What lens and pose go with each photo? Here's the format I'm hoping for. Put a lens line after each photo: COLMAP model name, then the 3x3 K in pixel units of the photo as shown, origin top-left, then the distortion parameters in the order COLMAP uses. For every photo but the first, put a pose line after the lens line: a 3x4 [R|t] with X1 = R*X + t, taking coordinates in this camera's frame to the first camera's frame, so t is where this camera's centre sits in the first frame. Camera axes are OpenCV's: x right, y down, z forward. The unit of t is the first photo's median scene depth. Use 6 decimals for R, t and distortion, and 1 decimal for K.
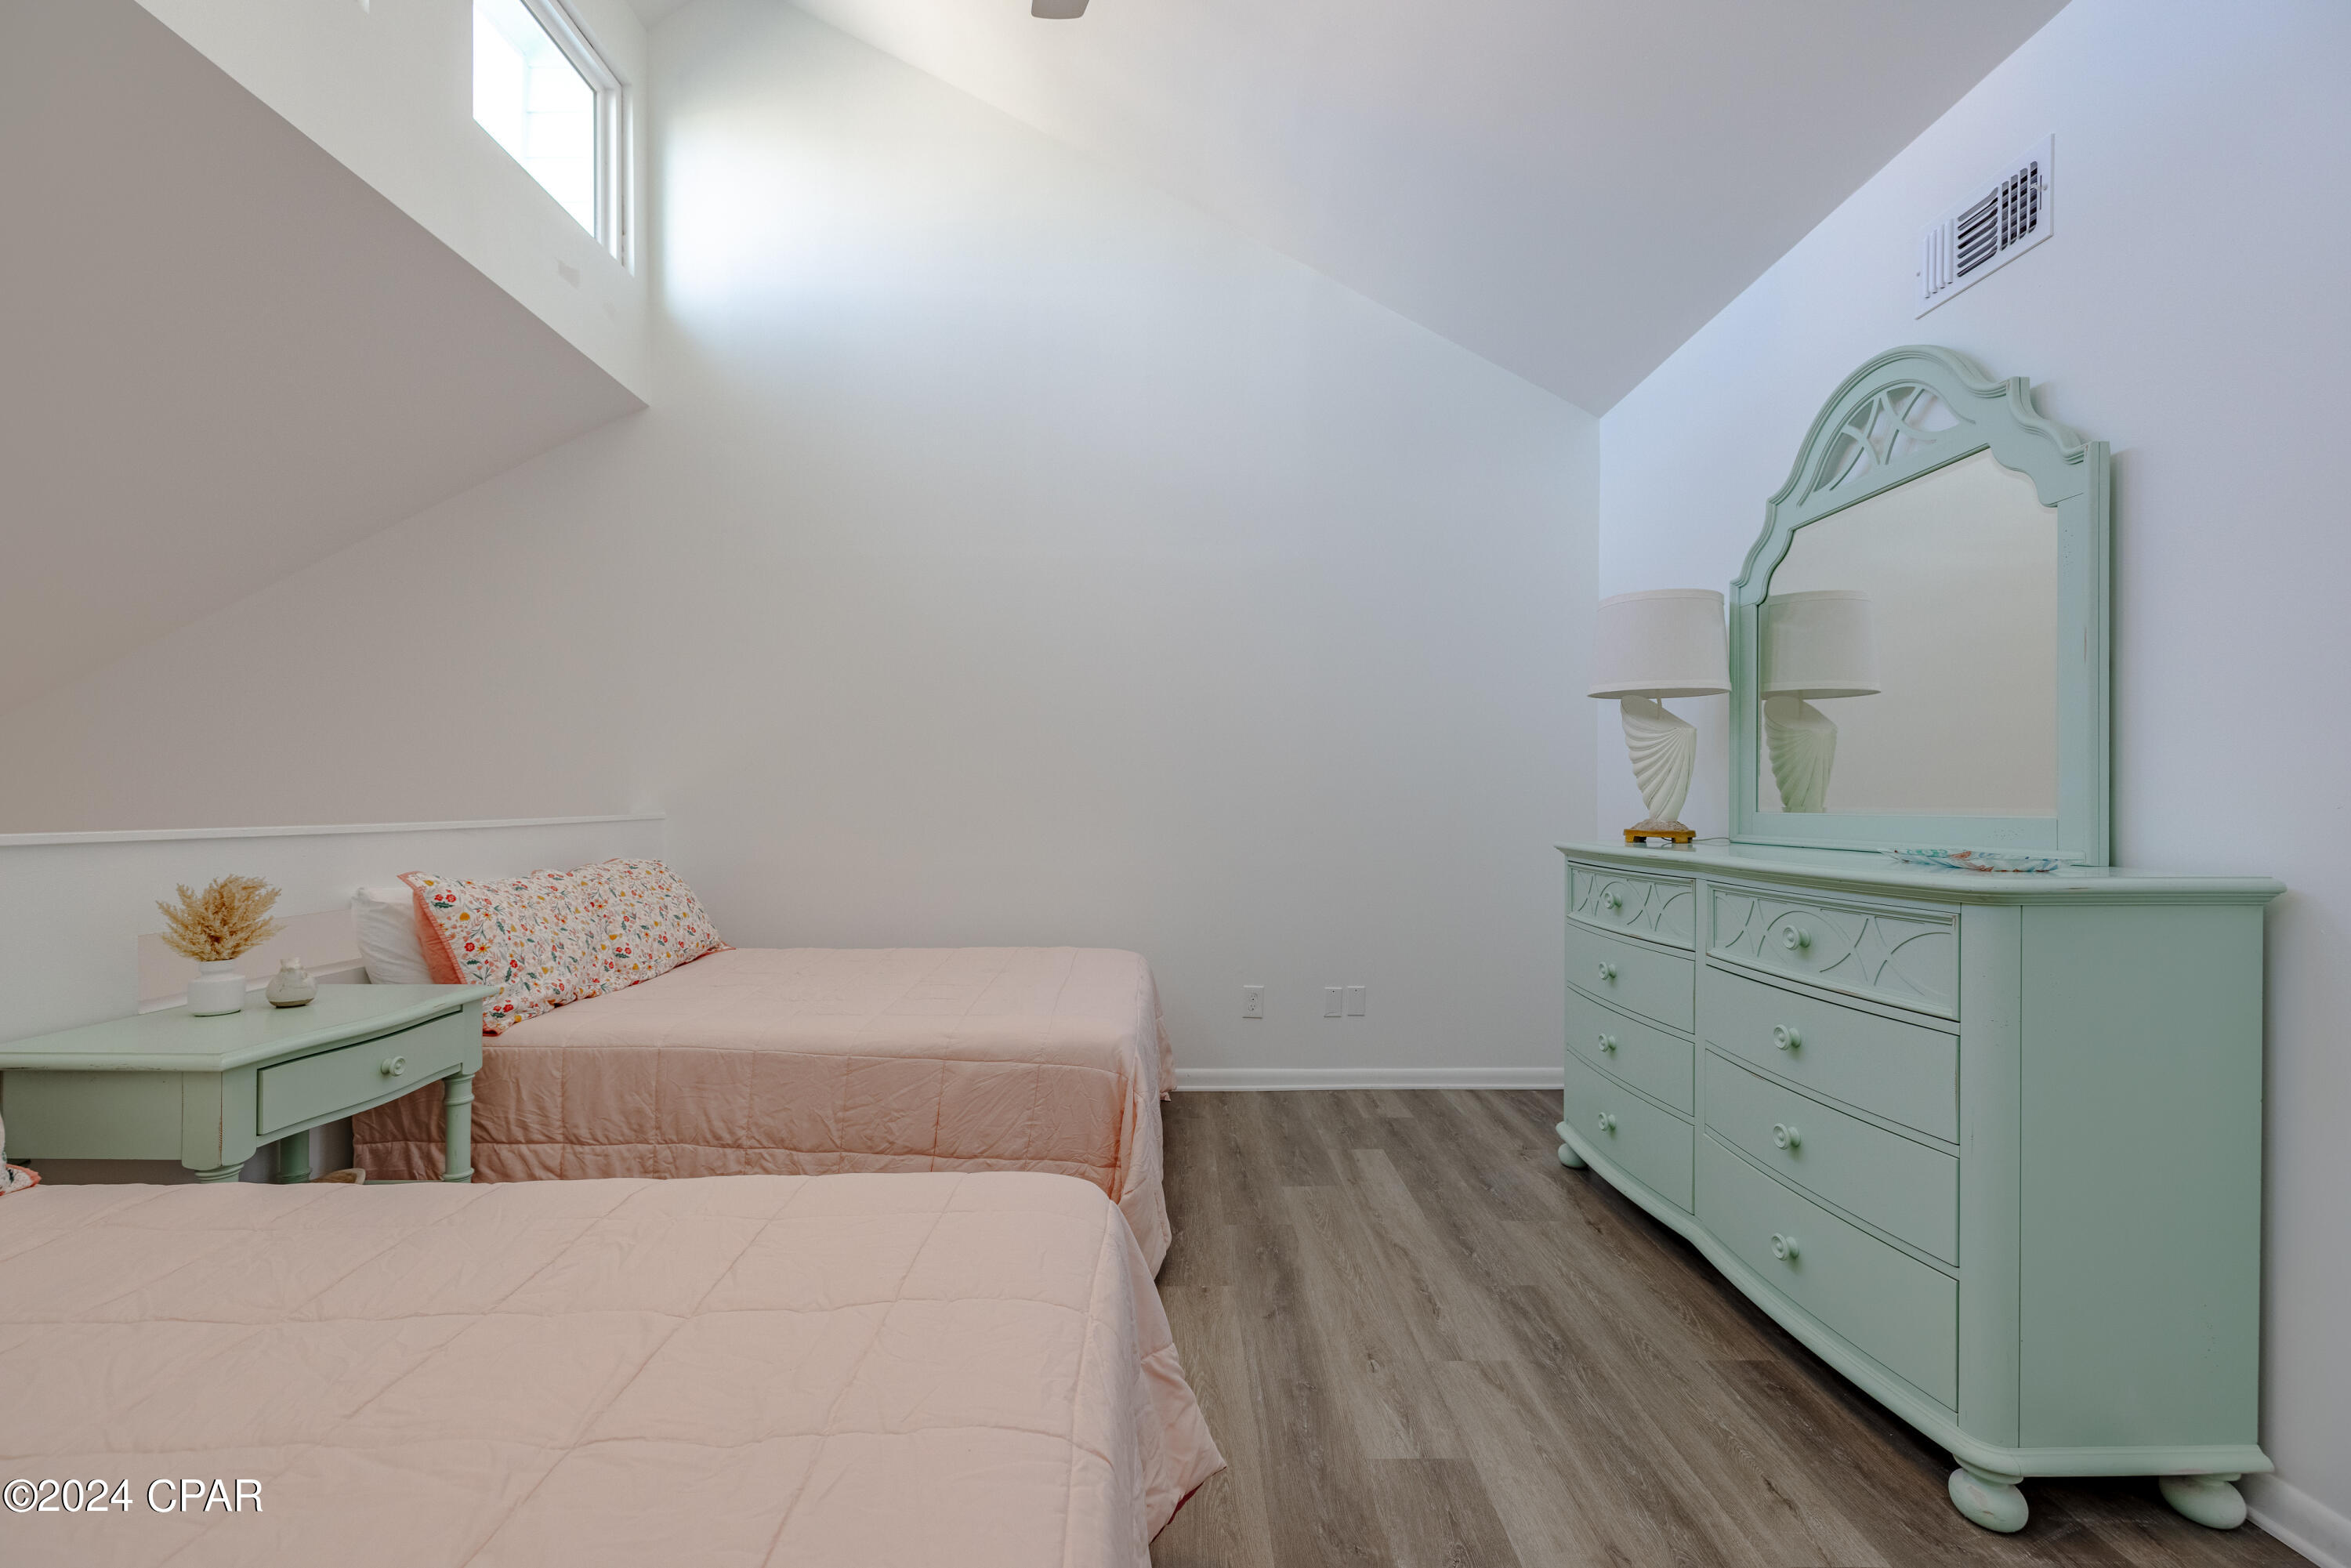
lens RADIAL K [[1000.5, 0, 1178.7], [0, 1000.5, 803.0], [0, 0, 1]] dist [0.001985, -0.000552]
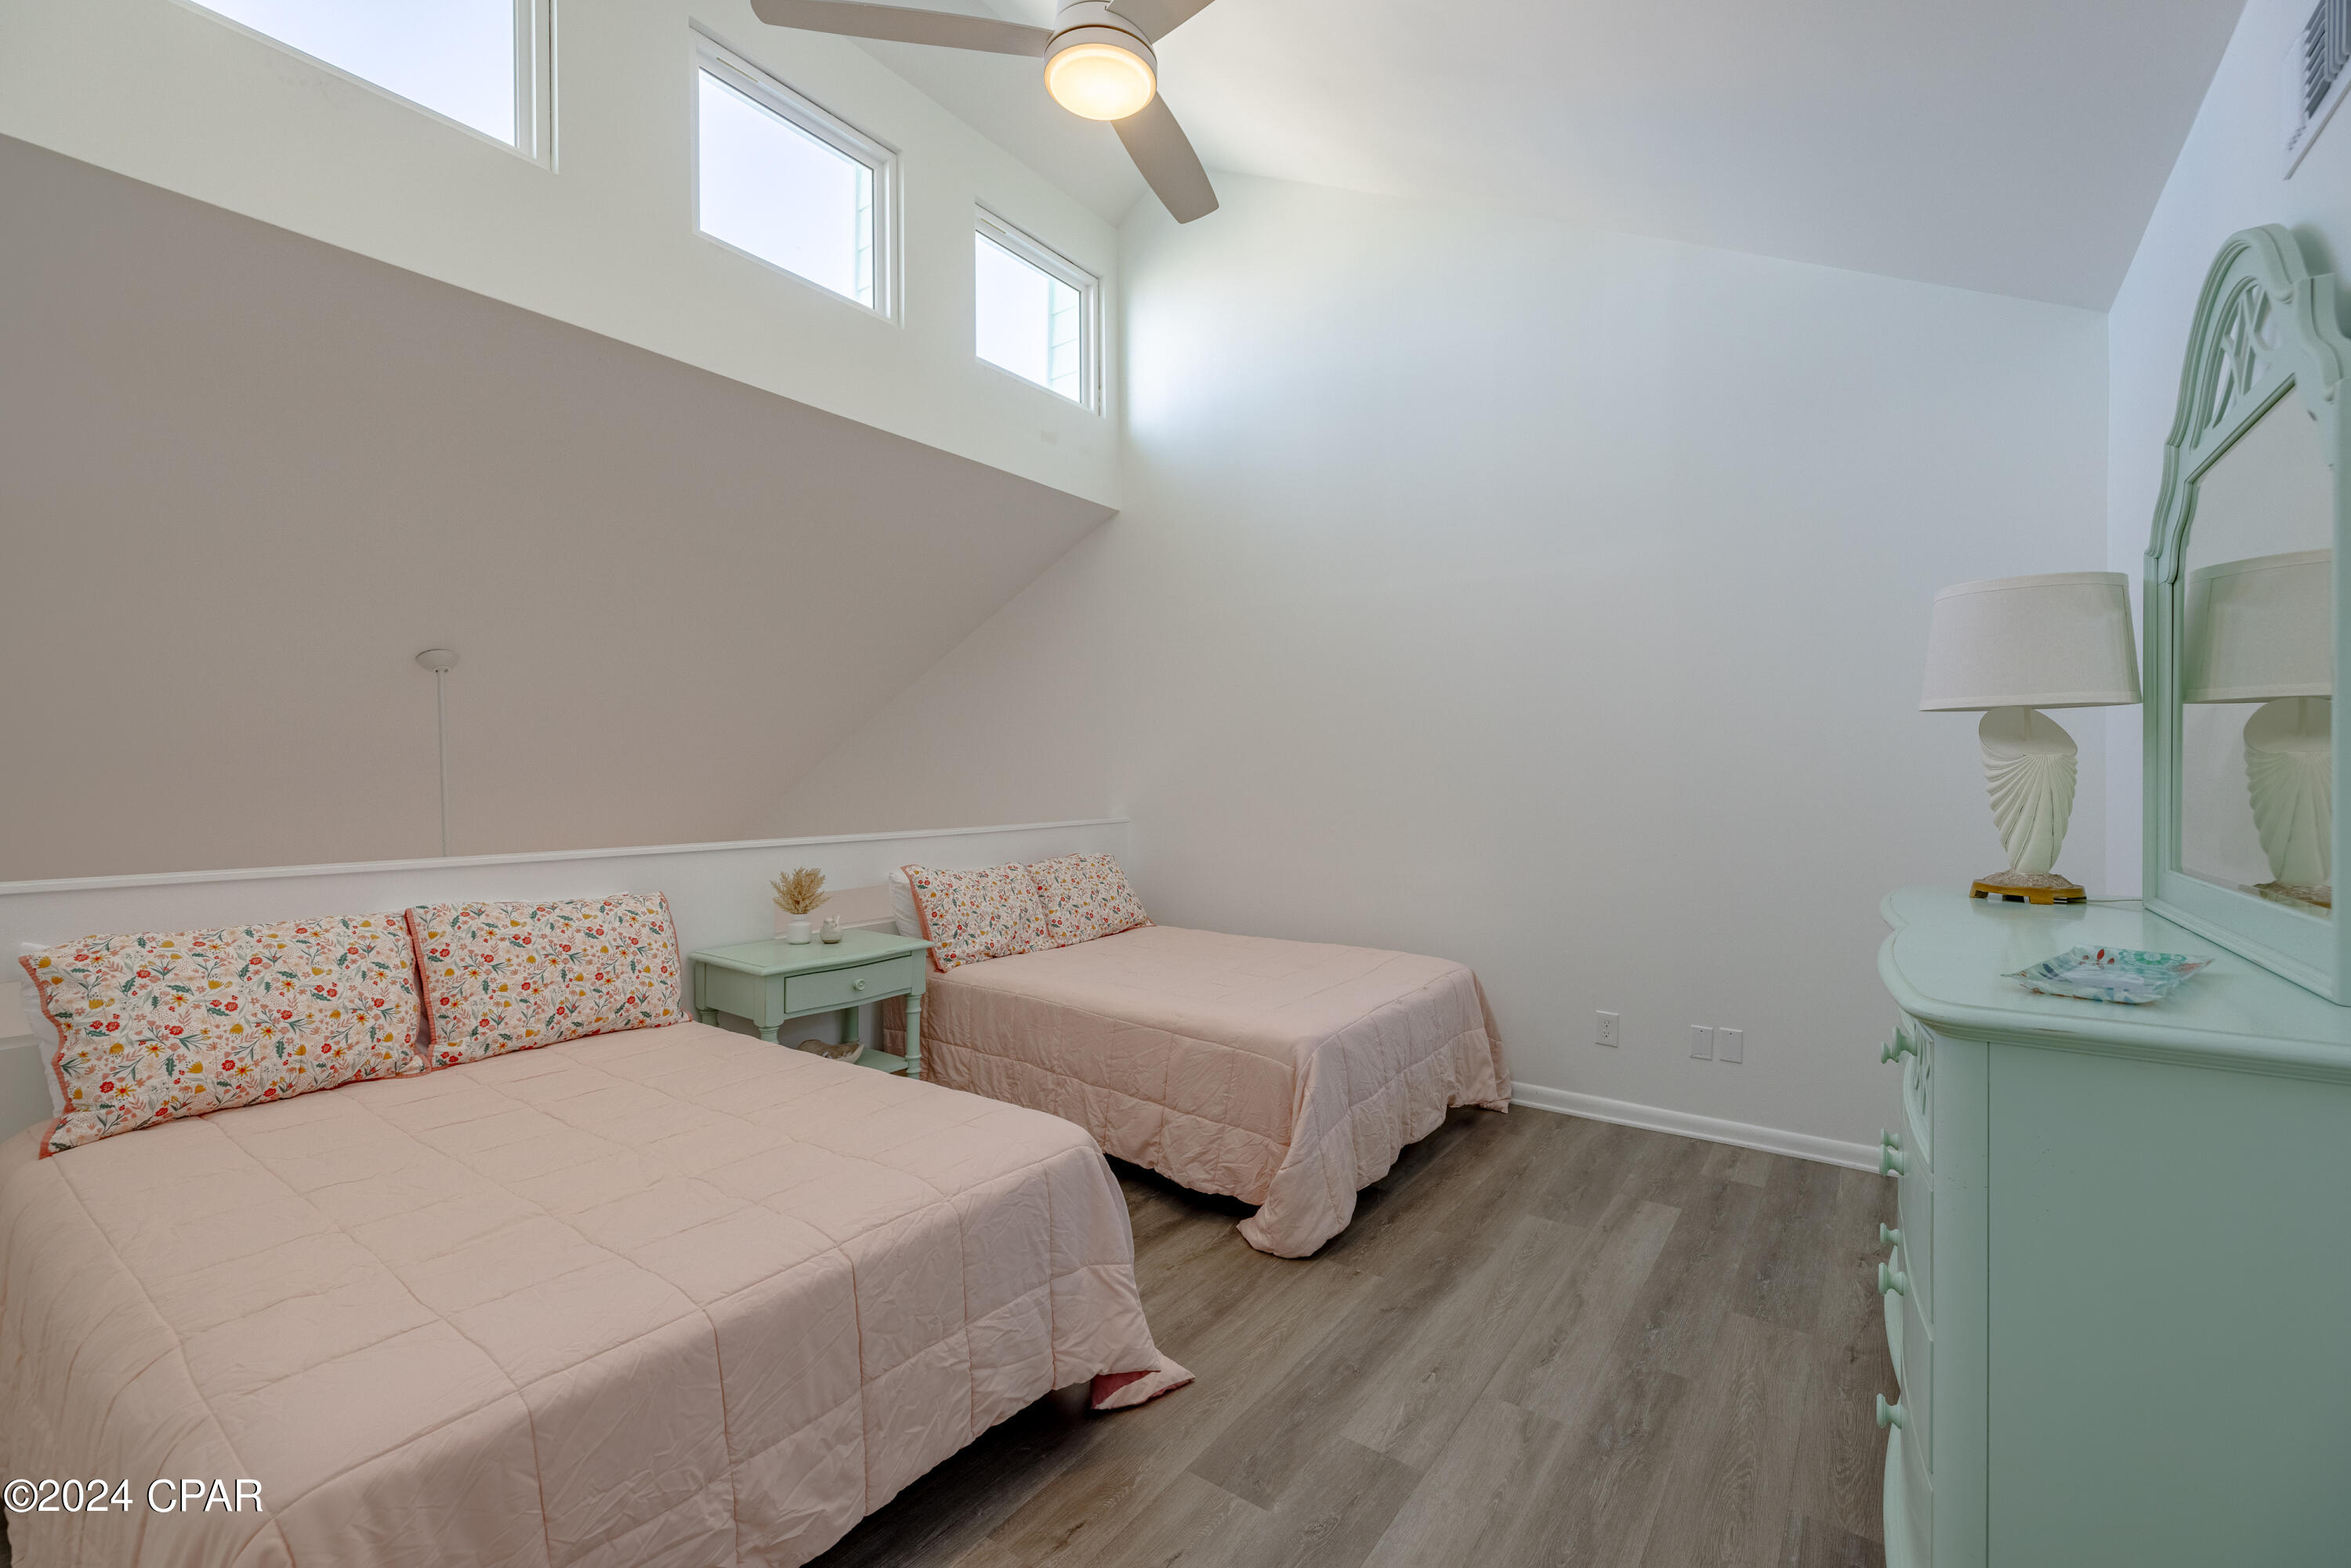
lens RADIAL K [[1000.5, 0, 1175.5], [0, 1000.5, 777.4], [0, 0, 1]] dist [0.001985, -0.000552]
pose [[0.792219, -0.000107, -0.610237, 0.554967], [0.002349, 0.999993, 0.002873, -0.075907], [0.610232, -0.003709, 0.792214, -0.014988]]
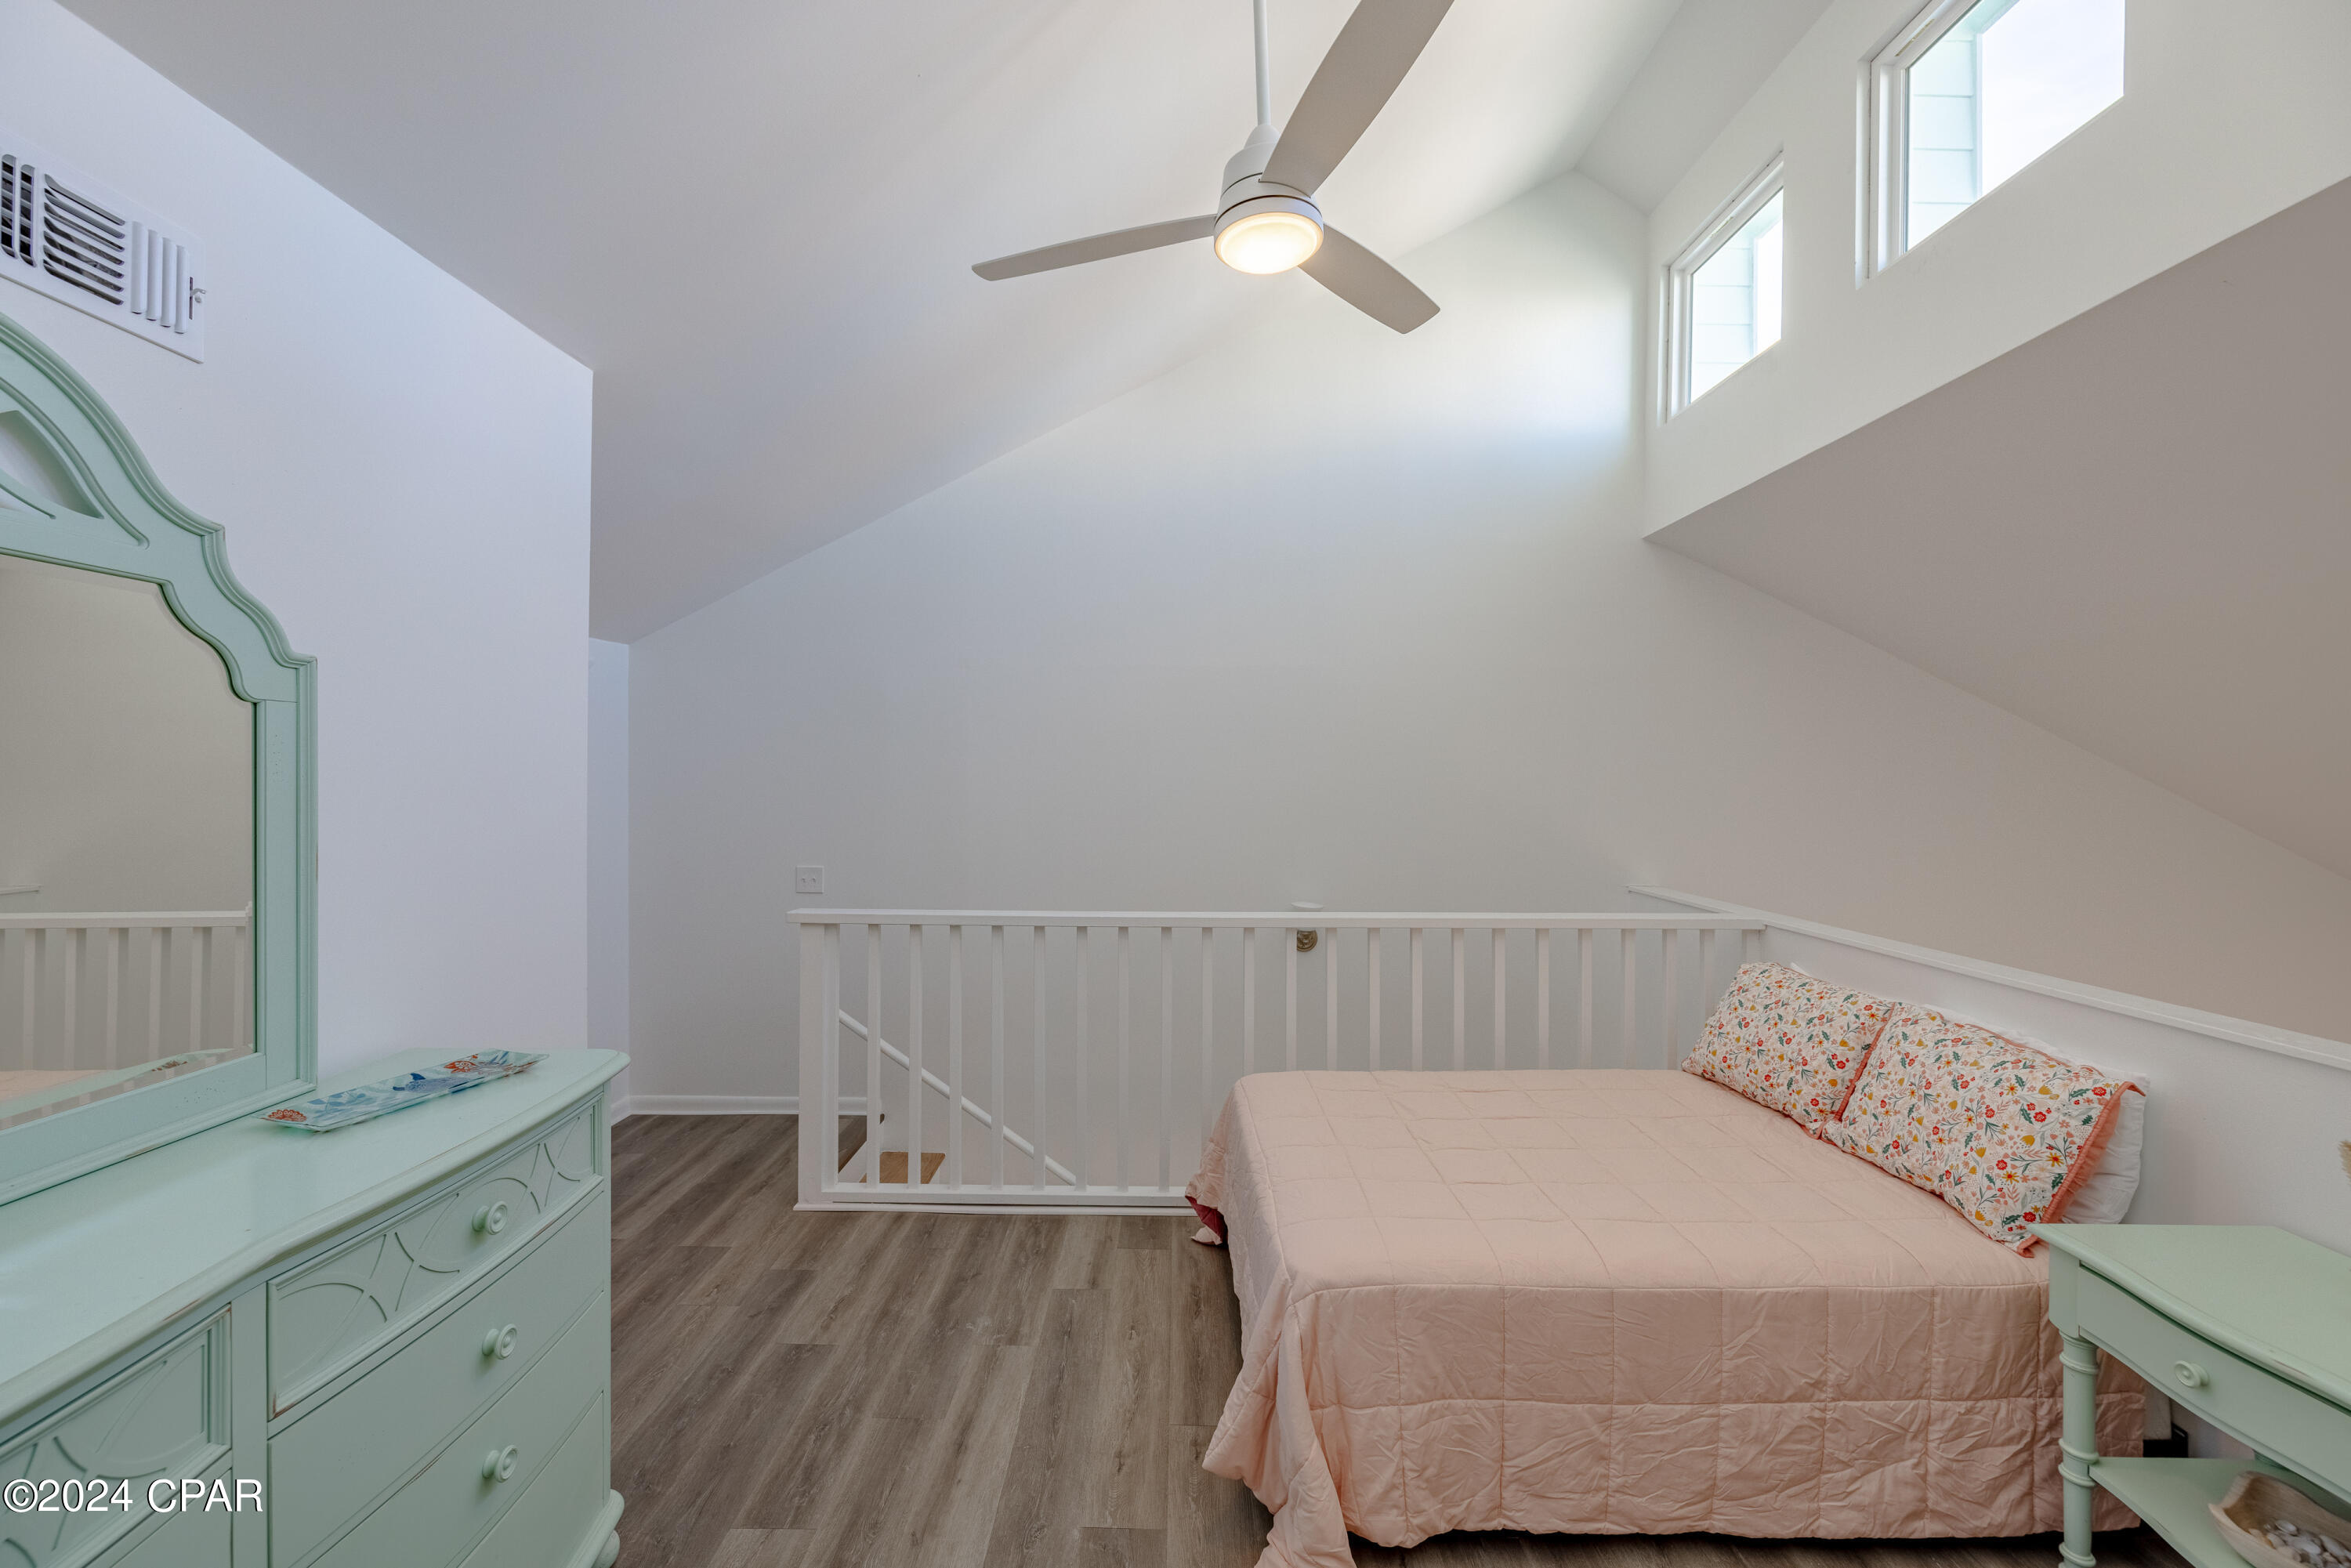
lens RADIAL K [[1000.5, 0, 1170.0], [0, 1000.5, 777.3], [0, 0, 1]] dist [0.001985, -0.000552]
pose [[-0.999569, -0.002476, 0.029262, 0.034806], [-0.002449, 0.999997, 0.000973, -0.195070], [-0.029264, 0.000901, -0.999571, 1.547362]]
